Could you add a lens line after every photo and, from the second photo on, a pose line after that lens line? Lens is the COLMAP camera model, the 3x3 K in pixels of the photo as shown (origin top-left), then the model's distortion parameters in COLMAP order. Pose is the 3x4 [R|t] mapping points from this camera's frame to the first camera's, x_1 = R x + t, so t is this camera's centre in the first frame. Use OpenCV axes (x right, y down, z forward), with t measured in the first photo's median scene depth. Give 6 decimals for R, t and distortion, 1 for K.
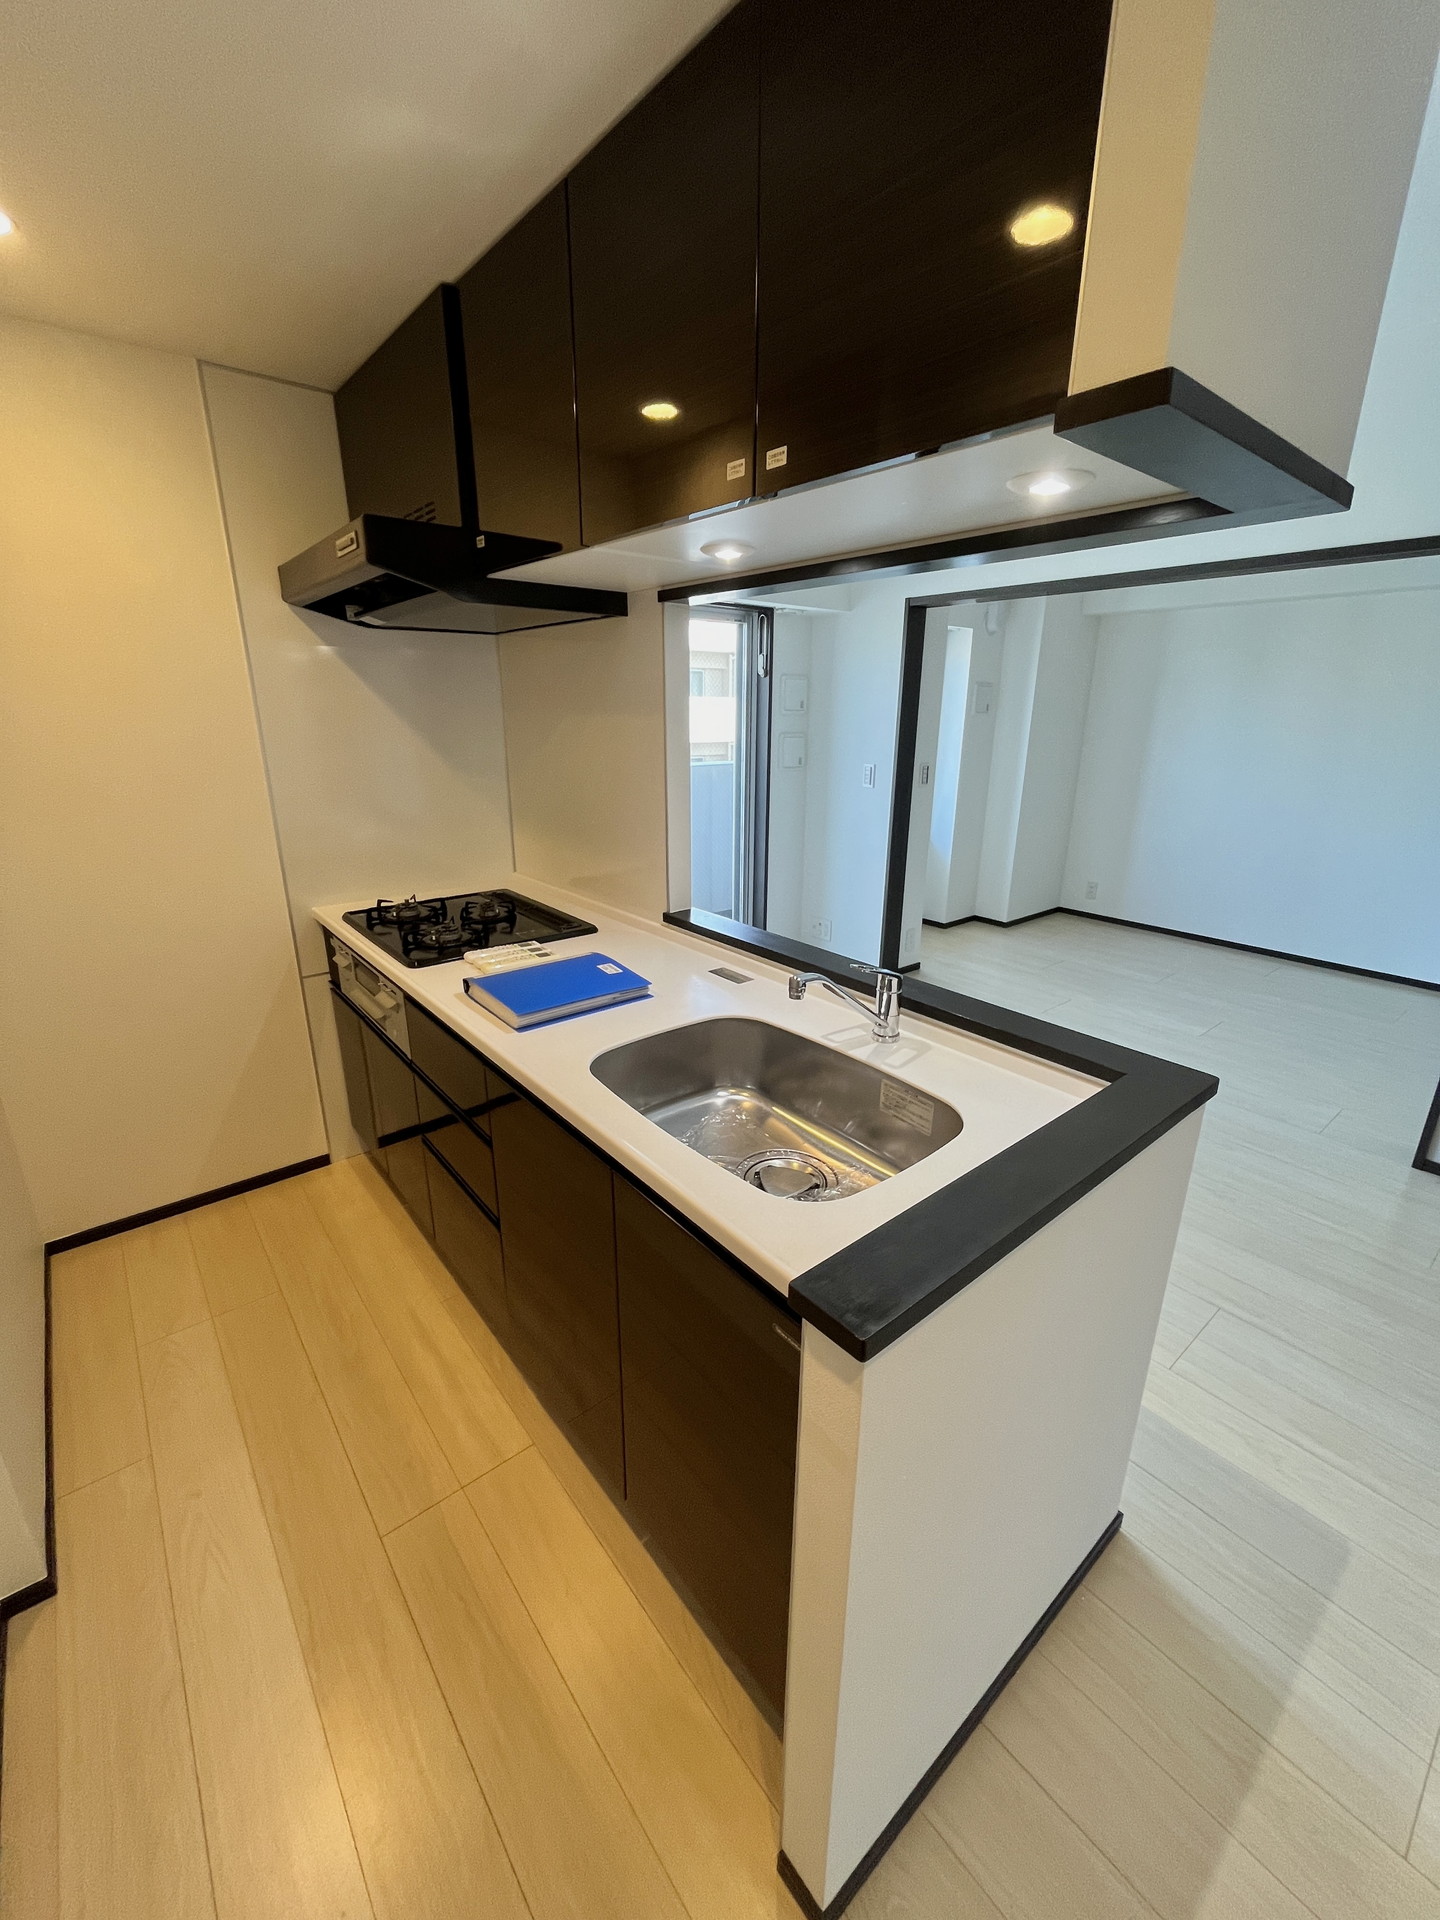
lens RADIAL K [[779.2, 0, 722.5], [0, 779.2, 959.7], [0, 0, 1]] dist [-0.001405, -0.000725]
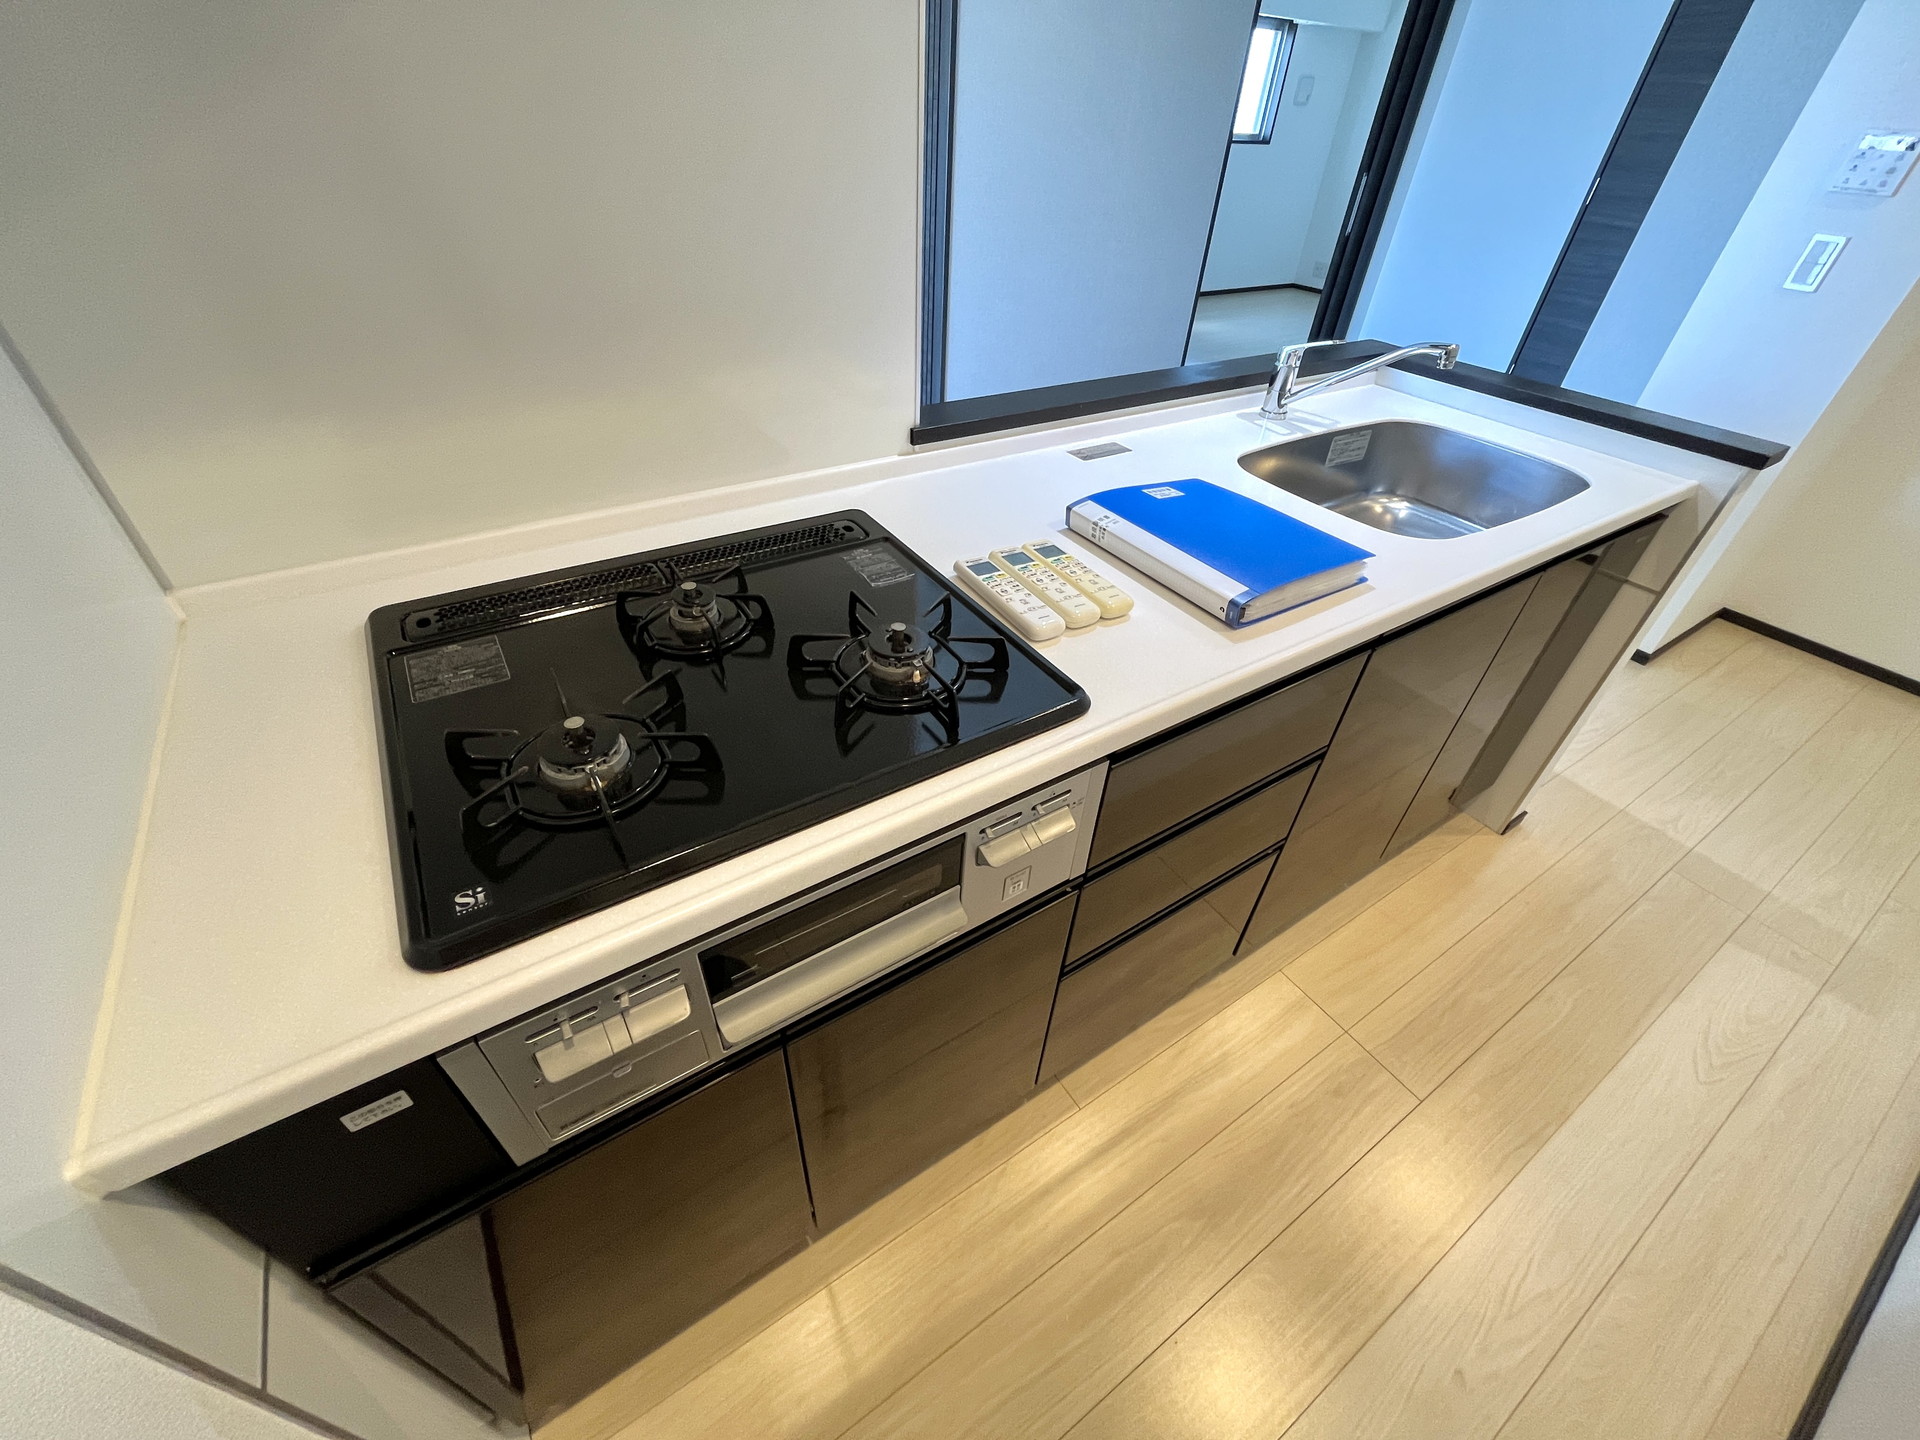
lens RADIAL K [[779.2, 0, 960.1], [0, 779.2, 722.6], [0, 0, 1]] dist [-0.001405, -0.000725]
pose [[0.111676, -0.615637, 0.780077, -0.929525], [0.268788, 0.774441, 0.572709, -0.301627], [-0.956704, 0.145717, 0.251962, 1.193271]]
